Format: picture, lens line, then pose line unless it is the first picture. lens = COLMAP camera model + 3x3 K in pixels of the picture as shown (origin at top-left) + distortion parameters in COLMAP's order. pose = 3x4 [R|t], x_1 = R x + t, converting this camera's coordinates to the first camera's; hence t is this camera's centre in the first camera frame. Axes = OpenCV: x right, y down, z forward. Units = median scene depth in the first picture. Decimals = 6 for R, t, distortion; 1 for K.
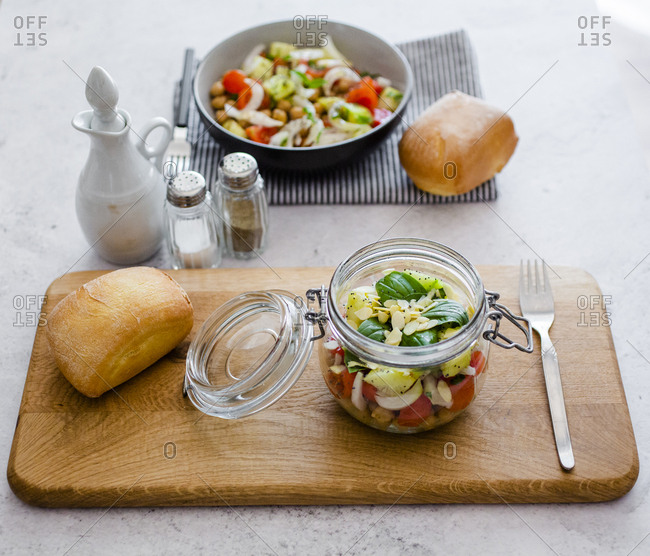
lens RADIAL K [[524.7, 0, 333.7], [0, 524.7, 278.1], [0, 0, 1]] dist [-0.001574, 0.004753]
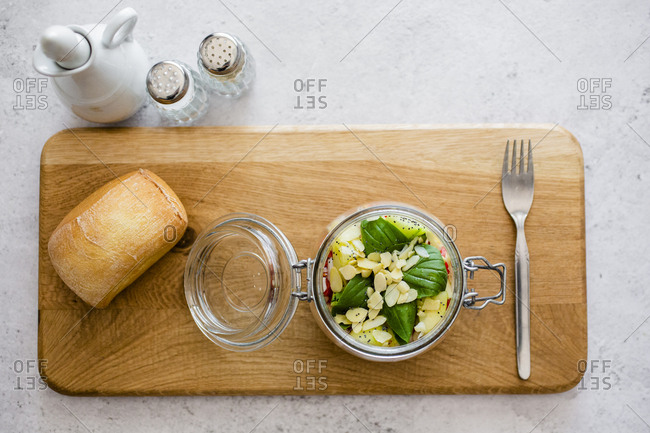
lens RADIAL K [[495.3, 0, 325.0], [0, 495.3, 216.5], [0, 0, 1]] dist [0.000621, -0.000568]
pose [[0.999992, -0.004017, -0.000349, 0.010179], [0.003907, 0.943740, 0.330666, -0.315834], [-0.000999, -0.330665, 0.943748, 0.084648]]
